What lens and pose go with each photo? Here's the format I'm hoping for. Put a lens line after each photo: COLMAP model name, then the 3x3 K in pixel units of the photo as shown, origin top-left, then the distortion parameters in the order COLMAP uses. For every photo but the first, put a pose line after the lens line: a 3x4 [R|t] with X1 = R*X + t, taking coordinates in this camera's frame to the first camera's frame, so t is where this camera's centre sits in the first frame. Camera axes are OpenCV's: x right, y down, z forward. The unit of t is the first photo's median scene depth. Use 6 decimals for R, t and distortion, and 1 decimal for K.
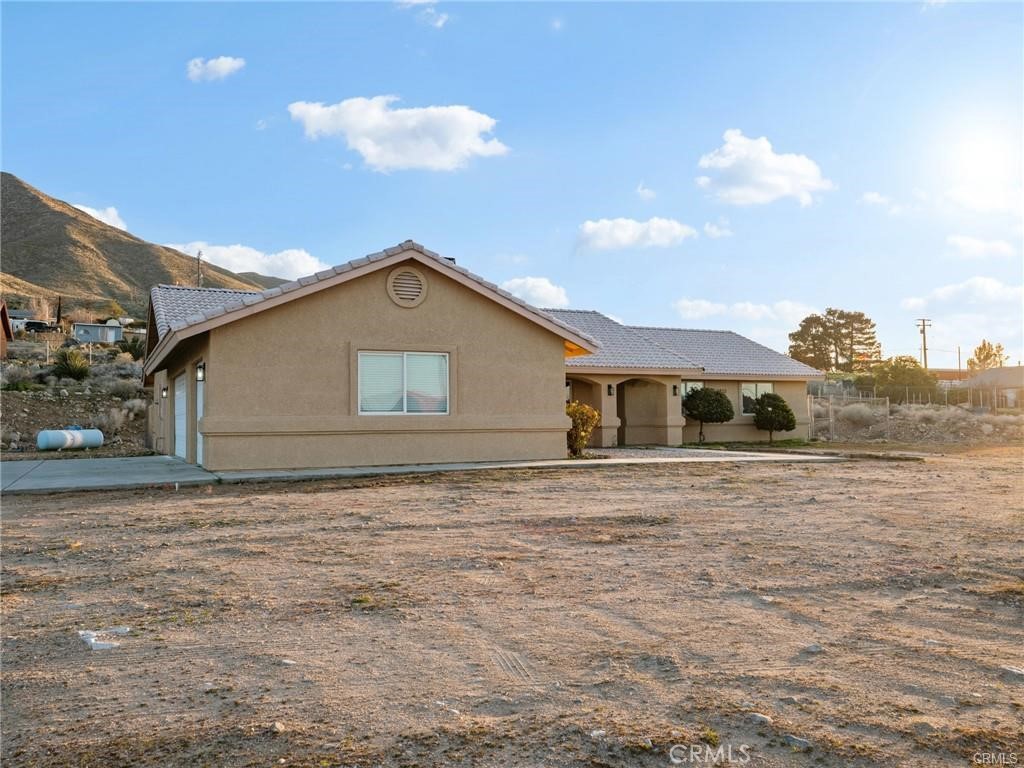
lens RADIAL K [[831.8, 0, 512.0], [0, 831.8, 384.0], [0, 0, 1]] dist [-0.005420, -0.004661]
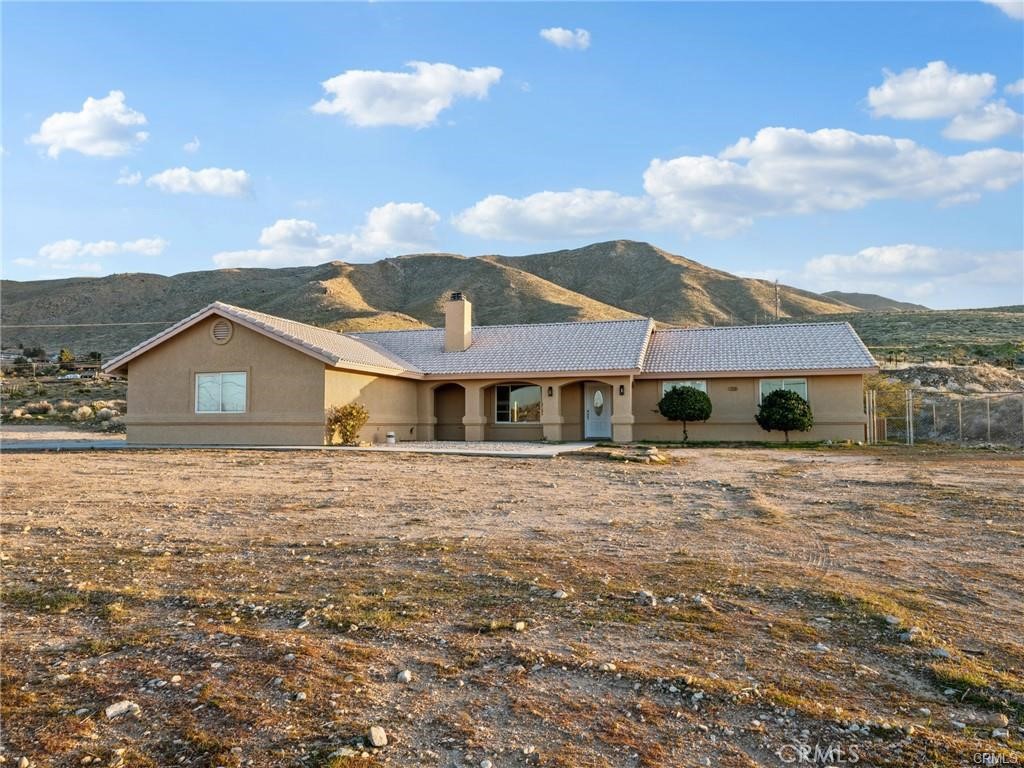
lens RADIAL K [[691.5, 0, 512.0], [0, 691.5, 384.0], [0, 0, 1]] dist [0.000422, -0.000203]
pose [[0.716094, -0.032380, -0.697253, 0.721636], [0.025808, 0.999469, -0.019909, 0.013933], [0.697527, -0.003739, 0.716549, 0.275448]]
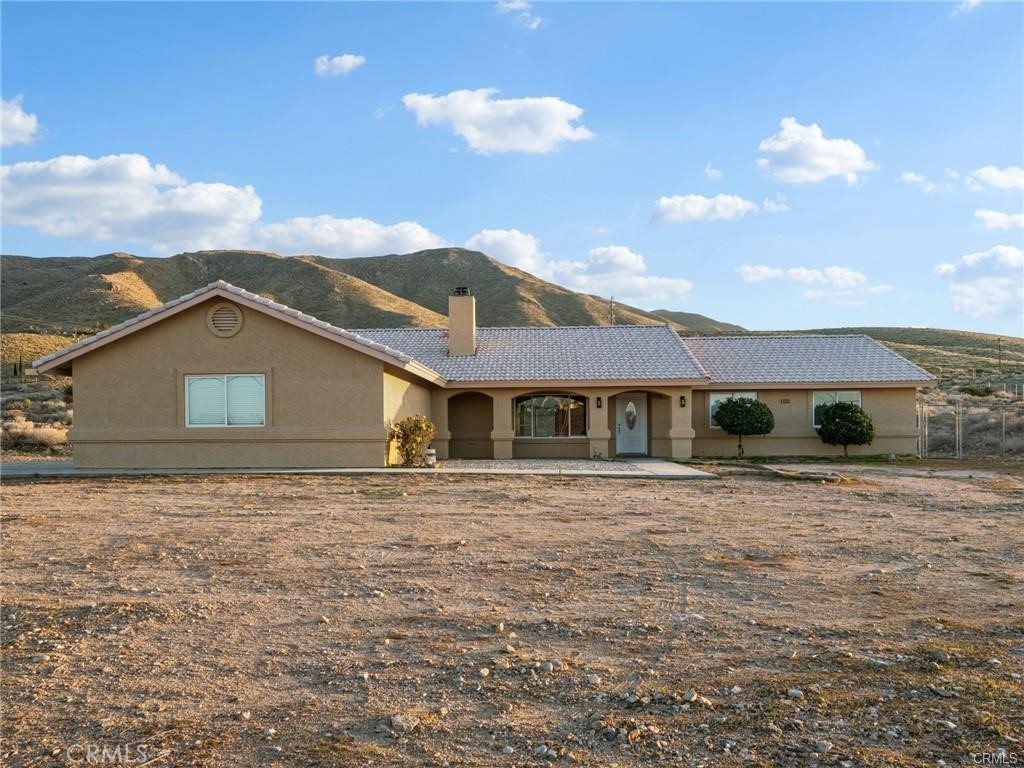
lens RADIAL K [[710.3, 0, 515.8], [0, 710.3, 435.9], [0, 0, 1]] dist [-0.002681, -0.002265]
pose [[0.867708, 0.003038, -0.497065, 0.459266], [0.020074, 0.998951, 0.041147, 0.009942], [0.496668, -0.045682, 0.866737, 0.194223]]
